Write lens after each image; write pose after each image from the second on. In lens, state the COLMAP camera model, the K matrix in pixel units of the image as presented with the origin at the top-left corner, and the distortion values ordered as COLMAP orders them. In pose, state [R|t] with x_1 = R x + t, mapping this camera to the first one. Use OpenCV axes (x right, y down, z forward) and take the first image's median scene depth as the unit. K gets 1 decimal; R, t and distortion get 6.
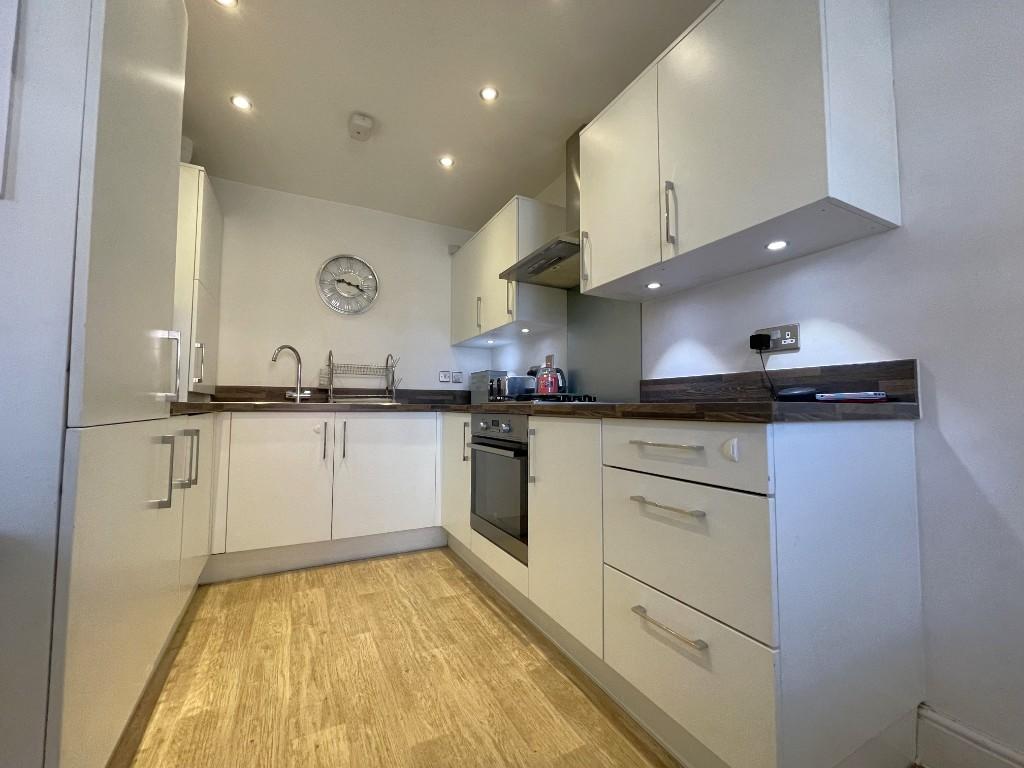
lens RADIAL K [[411.9, 0, 505.6], [0, 411.9, 384.8], [0, 0, 1]] dist [-0.001557, -0.000006]
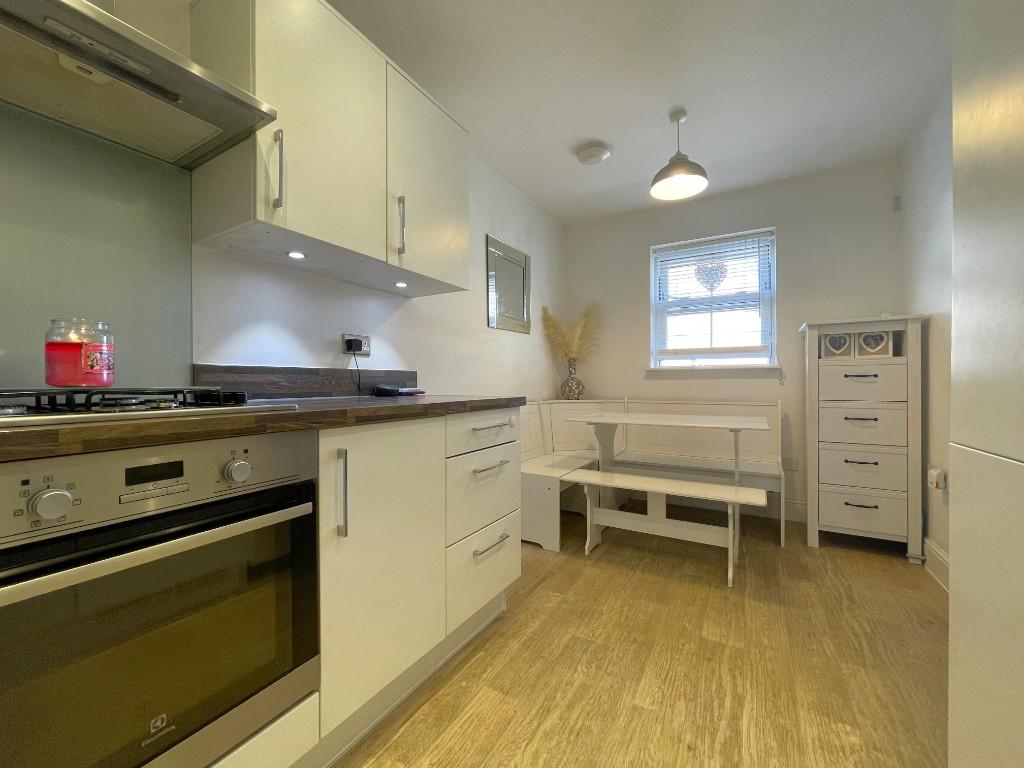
lens RADIAL K [[411.9, 0, 505.6], [0, 411.9, 384.8], [0, 0, 1]] dist [-0.001557, -0.000006]
pose [[-0.532545, -0.008232, 0.846362, -0.553513], [-0.046306, 0.998738, -0.019422, 0.012977], [-0.845134, -0.049535, -0.532254, 1.071866]]
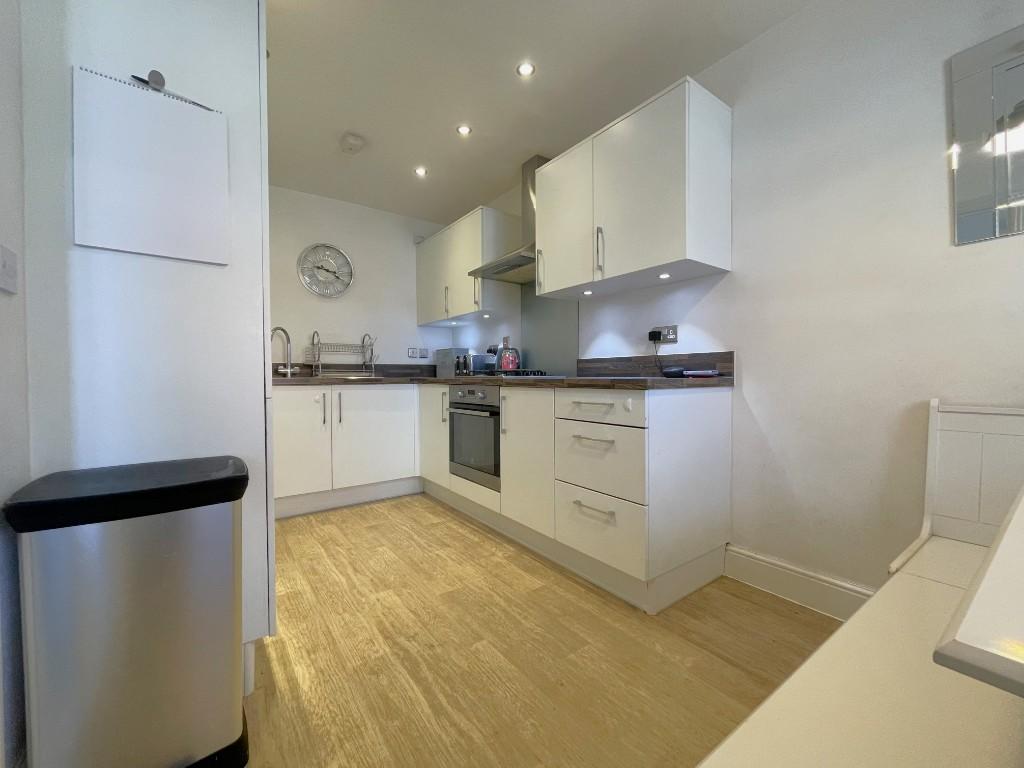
lens RADIAL K [[411.9, 0, 505.6], [0, 411.9, 384.8], [0, 0, 1]] dist [-0.001557, -0.000006]
pose [[0.987973, -0.012656, 0.154107, -0.137020], [0.000869, 0.997083, 0.076316, -0.035600], [-0.154623, -0.075265, 0.985103, -0.360922]]
